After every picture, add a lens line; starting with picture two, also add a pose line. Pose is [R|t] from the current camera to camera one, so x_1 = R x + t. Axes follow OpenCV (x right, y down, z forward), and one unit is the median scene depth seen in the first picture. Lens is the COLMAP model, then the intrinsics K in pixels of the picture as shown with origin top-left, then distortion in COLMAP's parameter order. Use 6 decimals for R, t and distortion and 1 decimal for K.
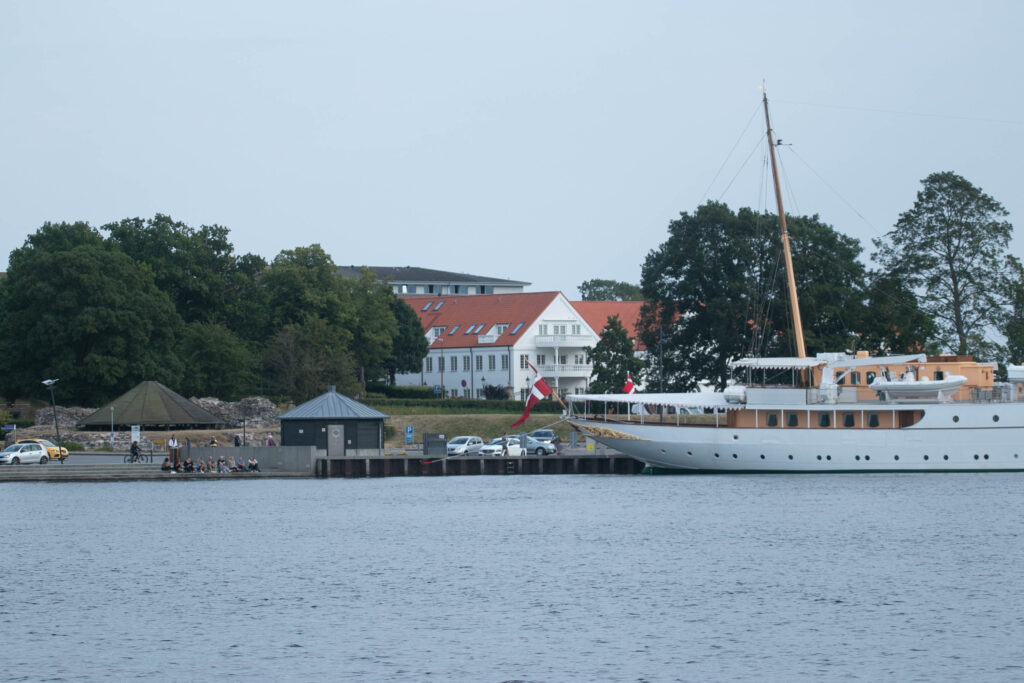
lens RADIAL K [[4677.9, 0, 511.3], [0, 4677.9, 341.8], [0, 0, 1]] dist [-0.067861, 0.000000]
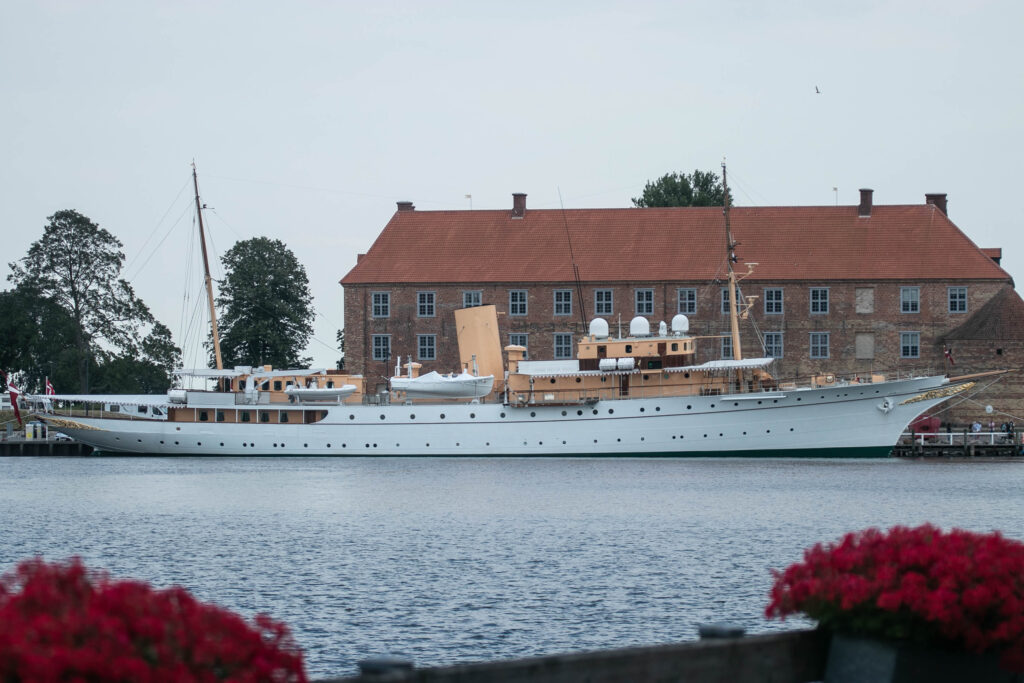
lens RADIAL K [[4677.9, 0, 512.9], [0, 4677.9, 341.7], [0, 0, 1]] dist [-0.067861, 0.000000]
pose [[0.941593, 0.015970, 0.336375, -0.304634], [-0.016995, 0.999856, 0.000103, -0.005950], [-0.336325, -0.005814, 0.941728, -0.275783]]
